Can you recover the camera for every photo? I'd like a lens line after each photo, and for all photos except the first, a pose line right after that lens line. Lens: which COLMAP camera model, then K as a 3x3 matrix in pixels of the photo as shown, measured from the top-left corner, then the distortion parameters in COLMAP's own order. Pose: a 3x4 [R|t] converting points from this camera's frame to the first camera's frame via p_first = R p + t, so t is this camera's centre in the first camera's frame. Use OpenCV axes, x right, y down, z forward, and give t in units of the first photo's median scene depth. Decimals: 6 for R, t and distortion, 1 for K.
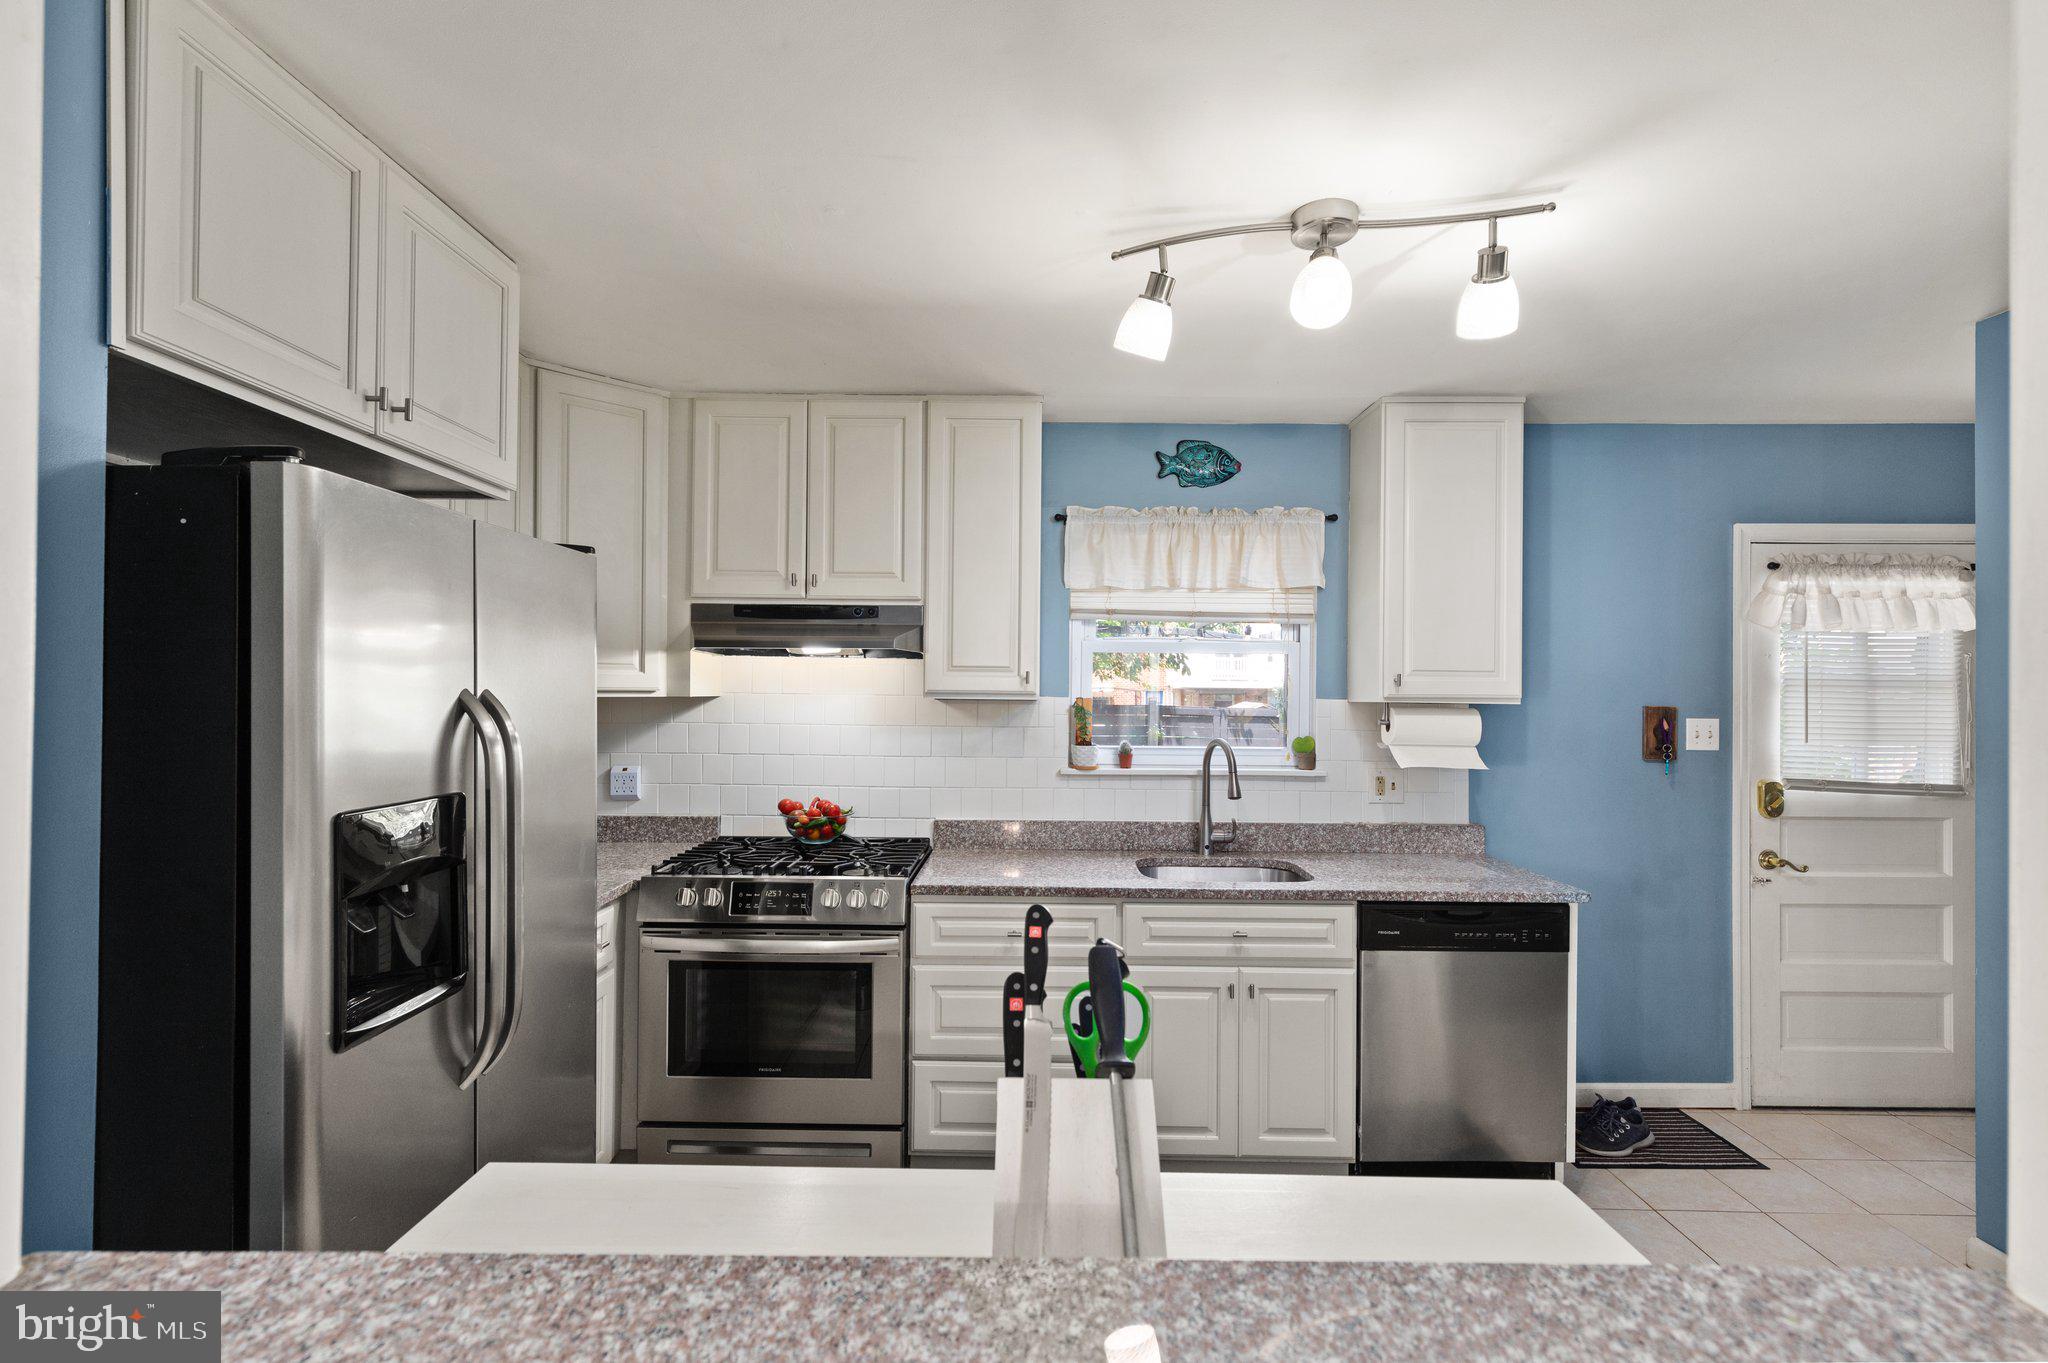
lens RADIAL K [[912.3, 0, 1020.3], [0, 912.3, 684.4], [0, 0, 1]] dist [0.003156, 0.000000]
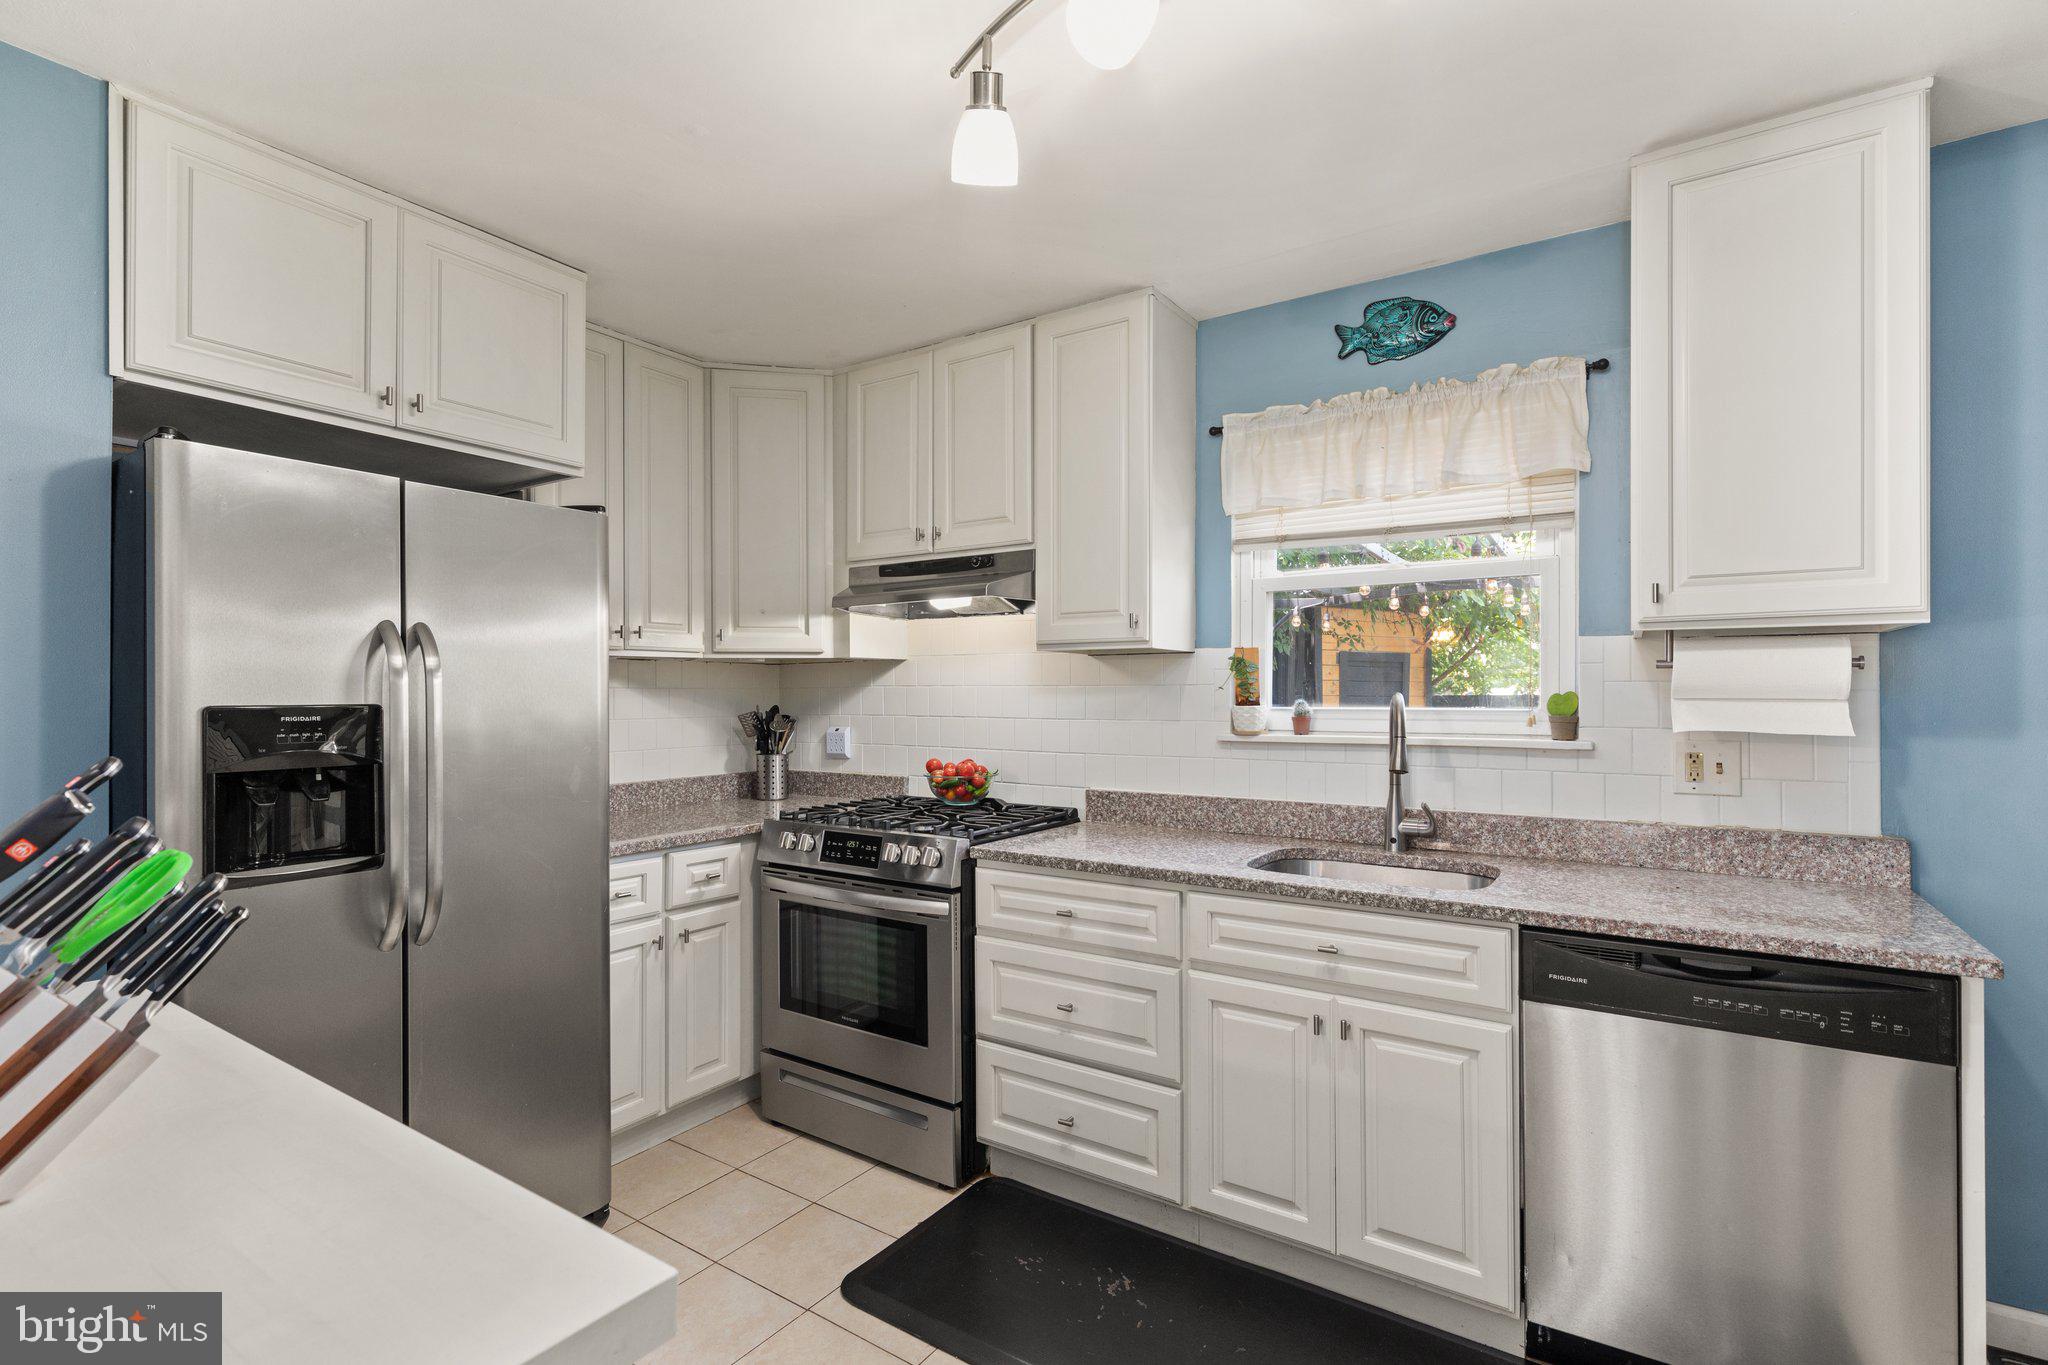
lens RADIAL K [[934.1, 0, 1023.1], [0, 934.1, 689.1], [0, 0, 1]] dist [0.003792, 0.000070]
pose [[0.840831, -0.013366, -0.541132, 0.380381], [0.014063, 0.999897, -0.002847, 0.055261], [0.541114, -0.005216, 0.840933, 0.205828]]
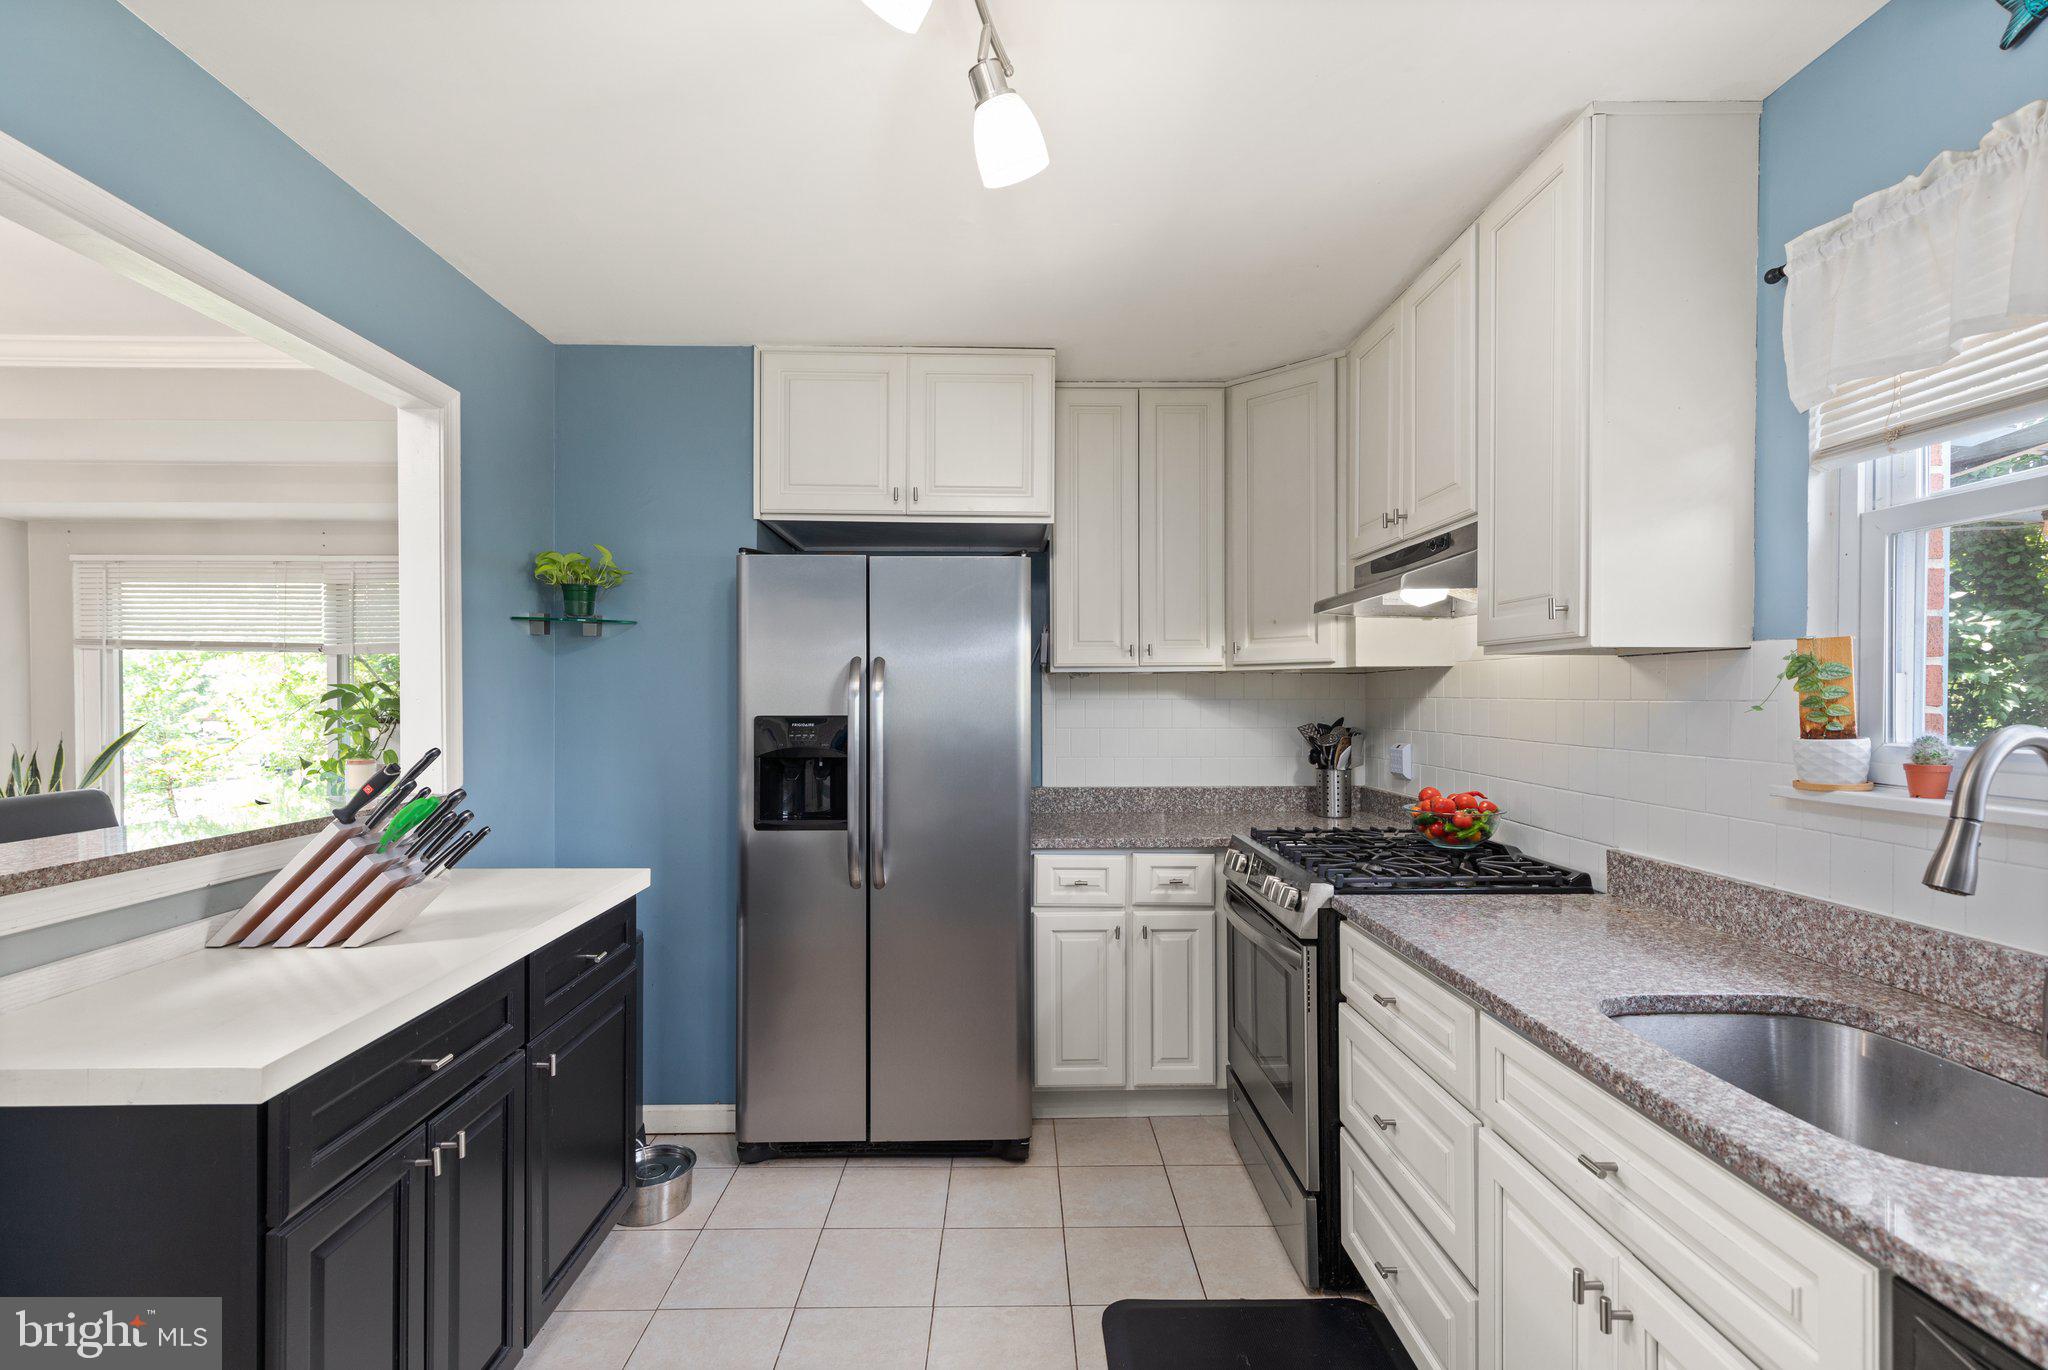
lens RADIAL K [[925.3, 0, 1019.3], [0, 925.3, 696.6], [0, 0, 1]] dist [-0.000797, -0.000581]
pose [[0.033548, -0.009649, -0.999391, 0.568827], [0.007869, 0.999925, -0.009391, 0.050077], [0.999406, -0.007549, 0.033621, 0.618648]]
